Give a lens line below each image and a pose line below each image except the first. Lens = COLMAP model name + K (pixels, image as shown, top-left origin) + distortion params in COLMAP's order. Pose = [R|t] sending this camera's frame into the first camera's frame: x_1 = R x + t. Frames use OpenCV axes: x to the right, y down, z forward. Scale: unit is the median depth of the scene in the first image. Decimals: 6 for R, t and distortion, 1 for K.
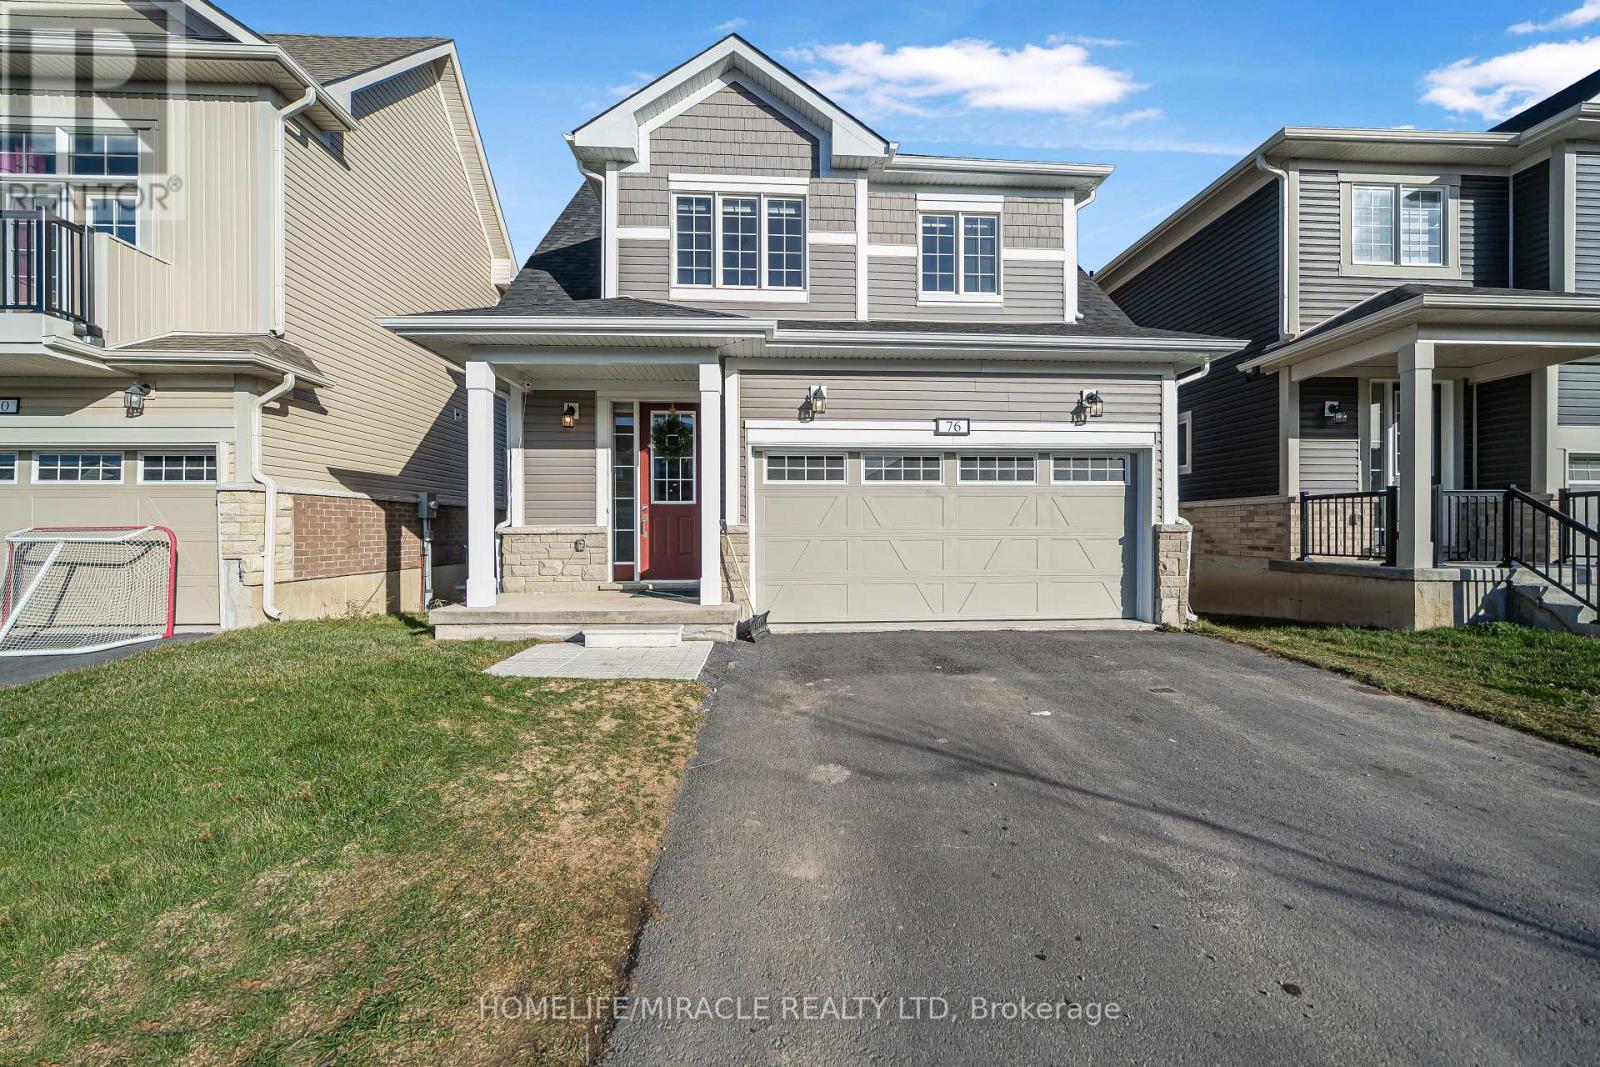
lens RADIAL K [[565.2, 0, 799.3], [0, 565.2, 518.3], [0, 0, 1]] dist [-0.003235, -0.000098]
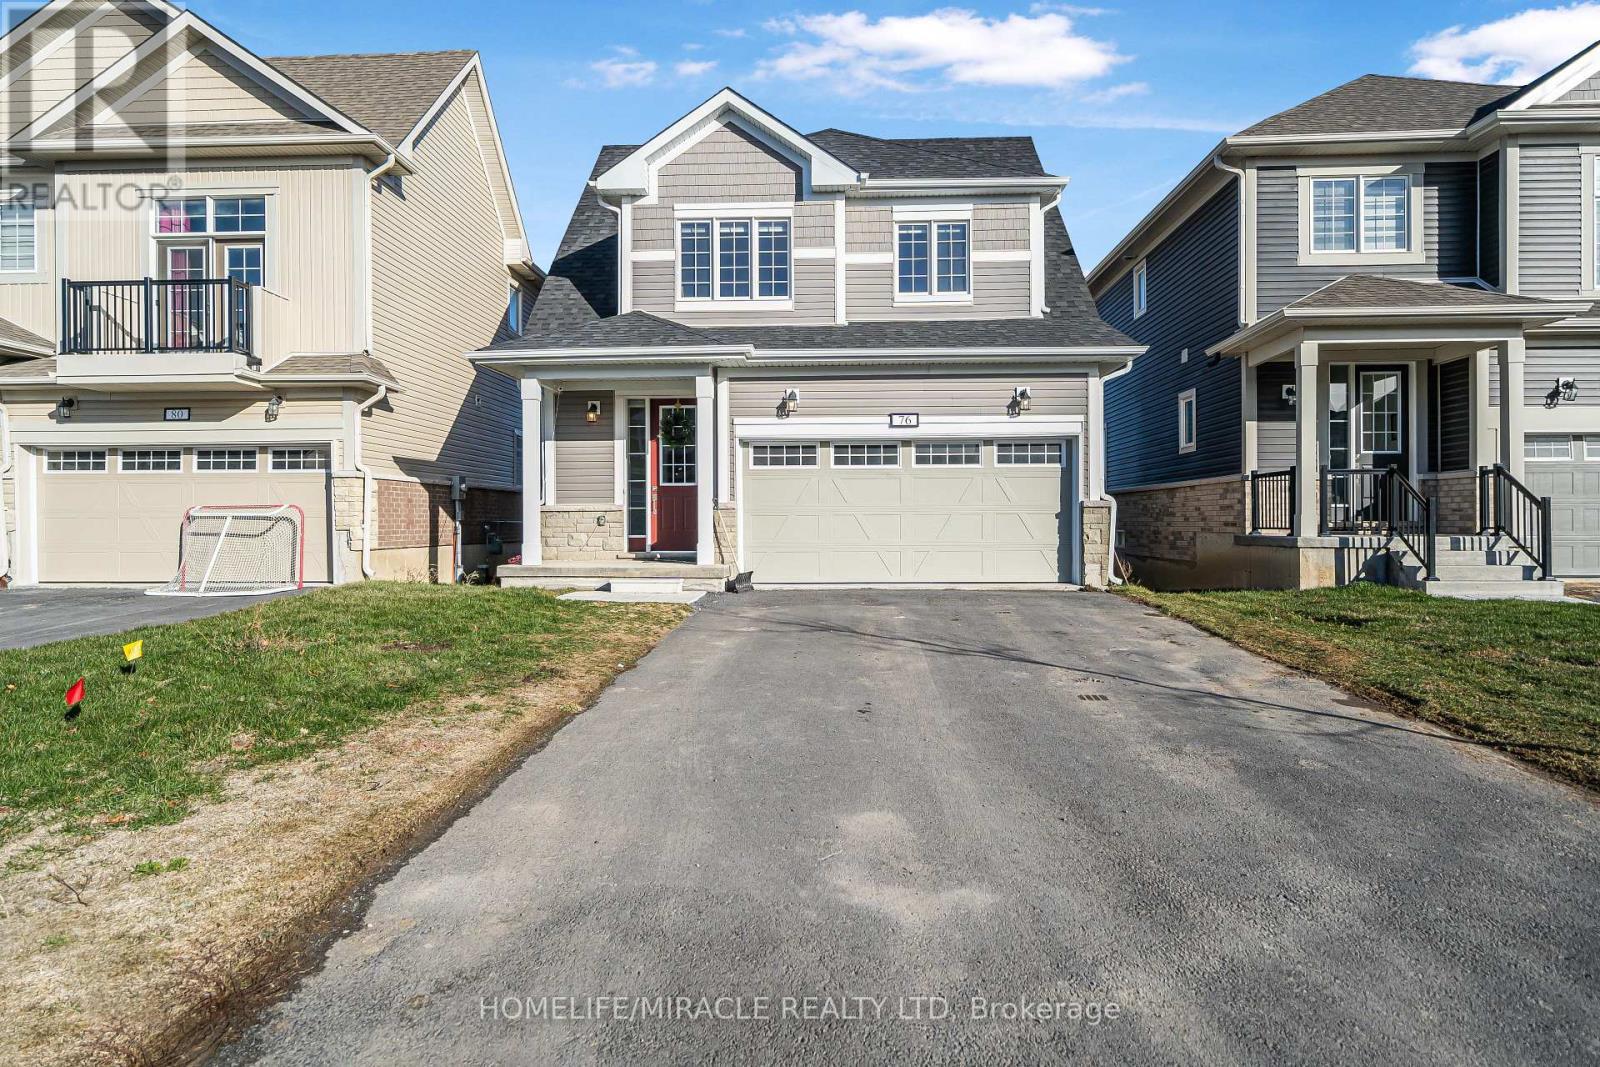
lens RADIAL K [[847.1, 0, 802.6], [0, 847.1, 493.7], [0, 0, 1]] dist [0.000905, 0.000387]
pose [[0.995466, -0.005044, -0.094981, 0.203528], [0.003937, 0.999922, -0.011841, 0.013745], [0.095034, 0.011414, 0.995409, -0.736290]]
